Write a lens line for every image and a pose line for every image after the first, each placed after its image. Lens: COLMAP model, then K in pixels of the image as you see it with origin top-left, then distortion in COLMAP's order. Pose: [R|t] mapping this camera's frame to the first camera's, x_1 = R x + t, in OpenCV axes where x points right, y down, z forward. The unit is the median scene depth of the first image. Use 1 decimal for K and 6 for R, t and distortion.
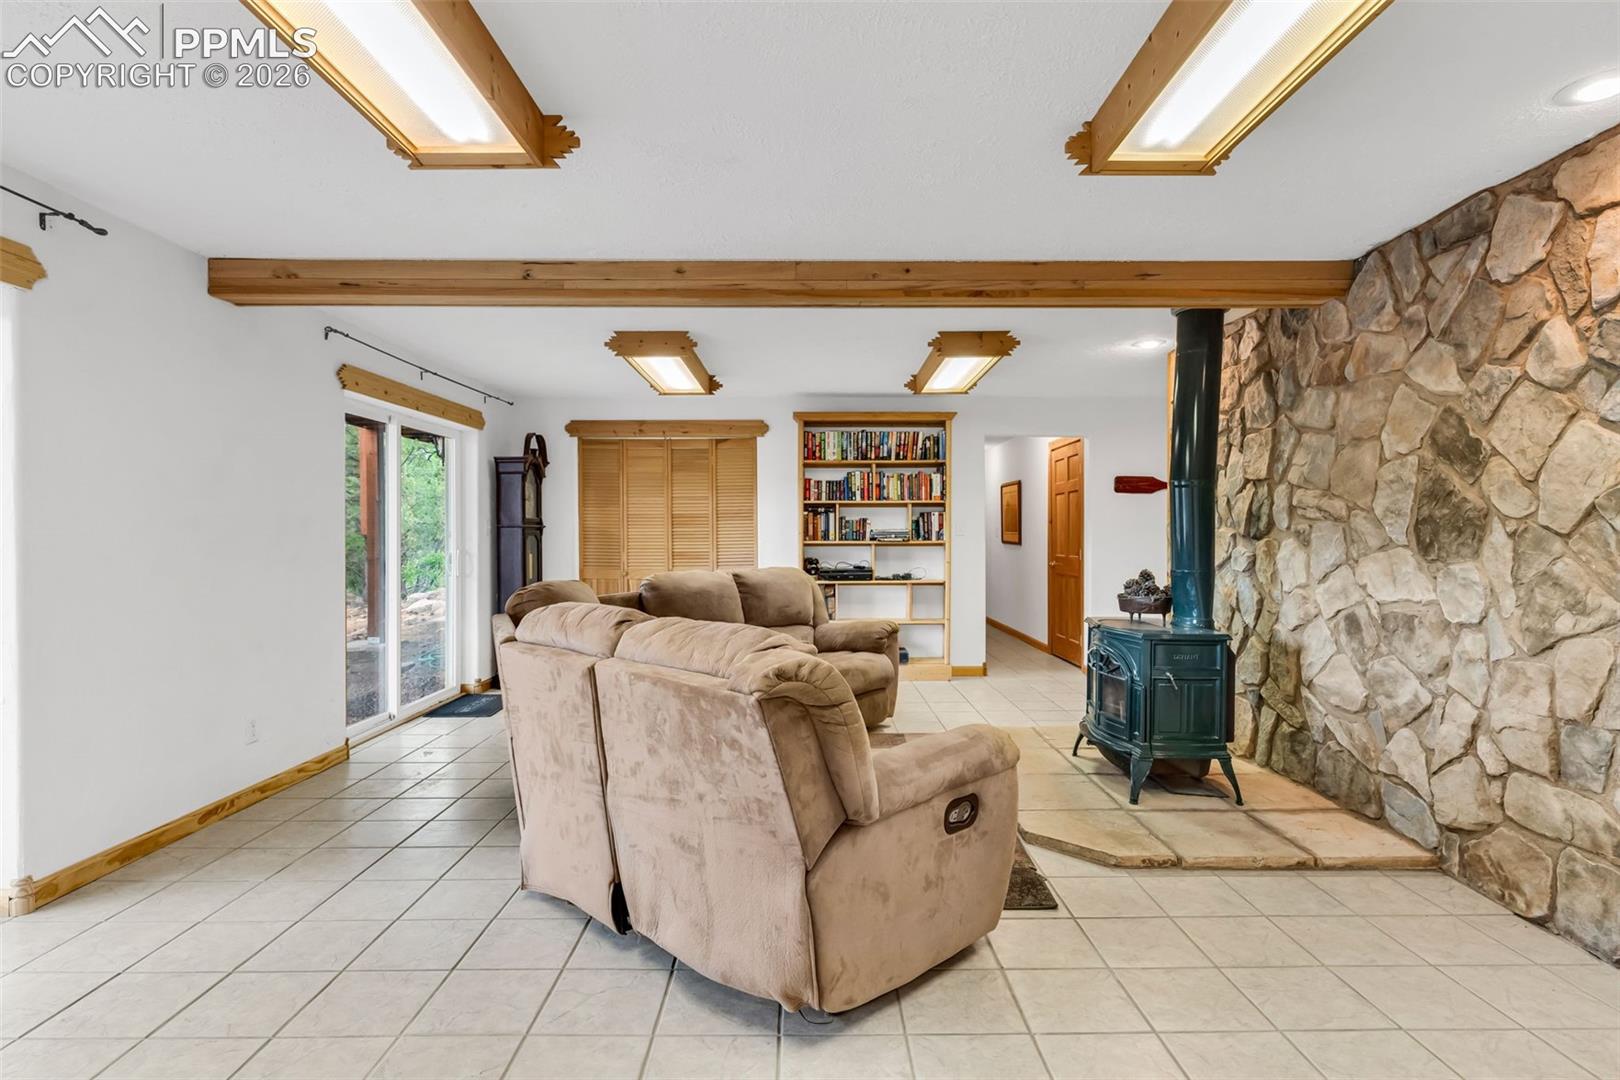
lens RADIAL K [[780.4, 0, 820.0], [0, 780.4, 545.3], [0, 0, 1]] dist [-0.001051, -0.000128]
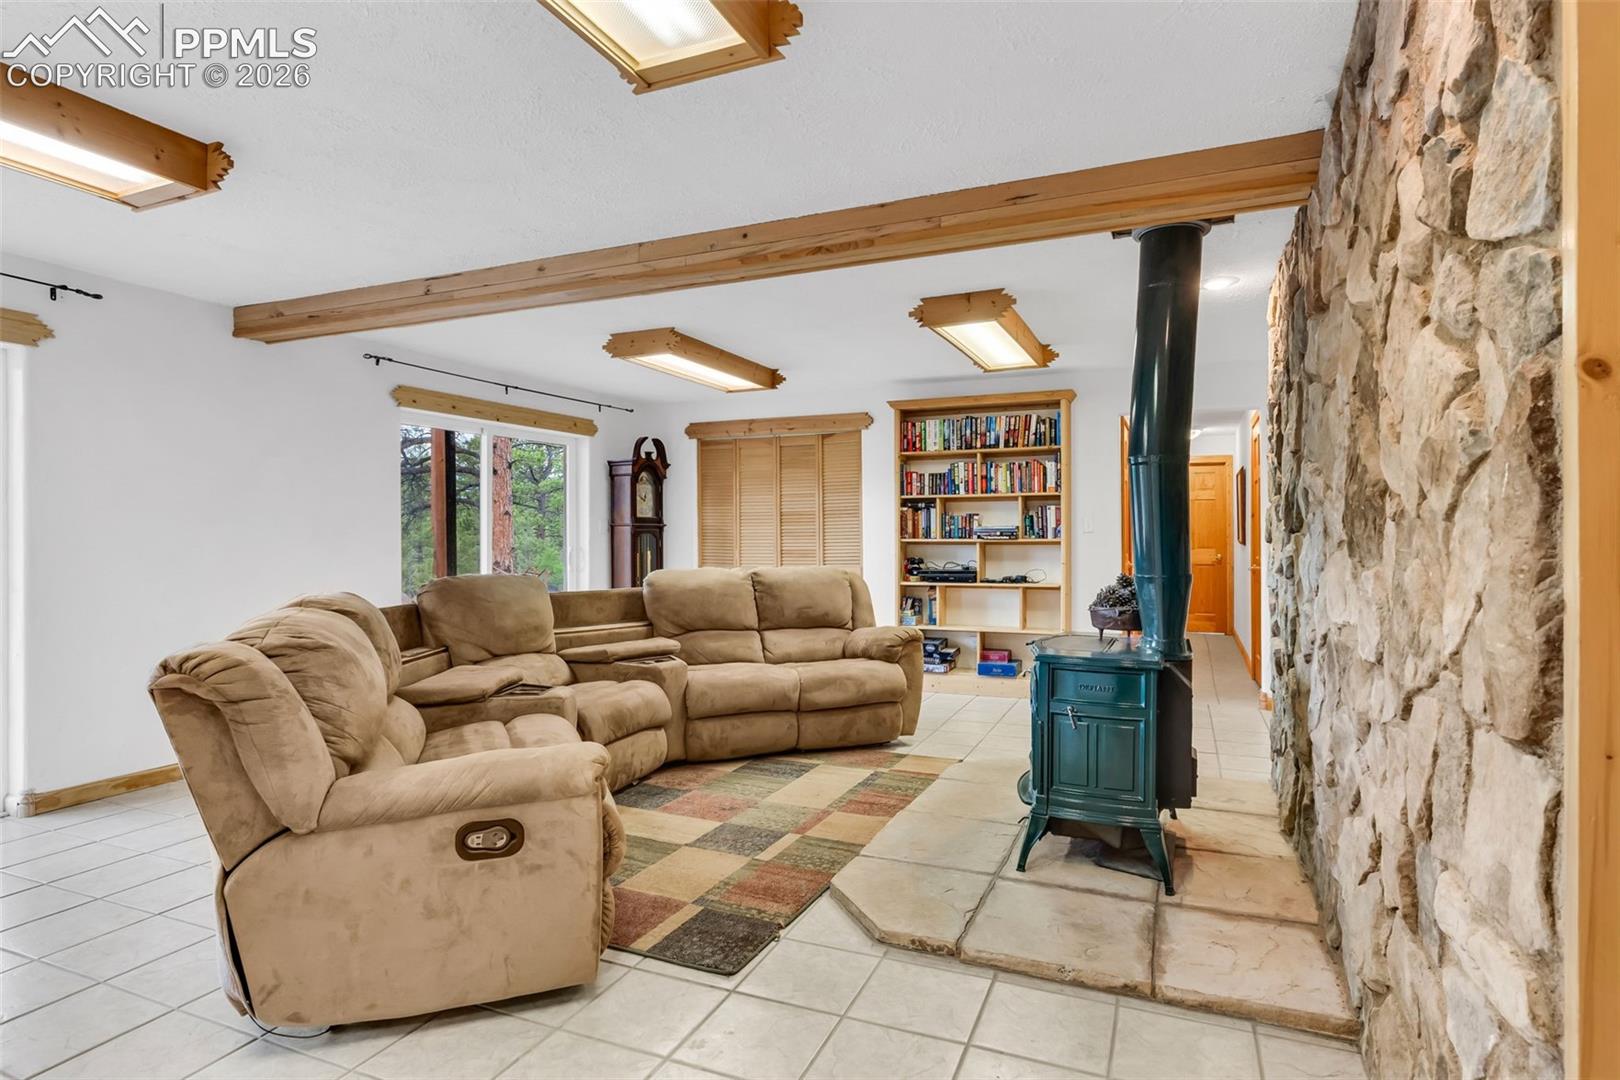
lens RADIAL K [[794.1, 0, 812.5], [0, 794.1, 538.2], [0, 0, 1]] dist [-0.001351, -0.000244]
pose [[0.926060, -0.000138, -0.377377, 0.237857], [-0.003303, 0.999959, -0.008471, 0.001976], [0.377362, 0.009091, 0.926021, 0.082709]]
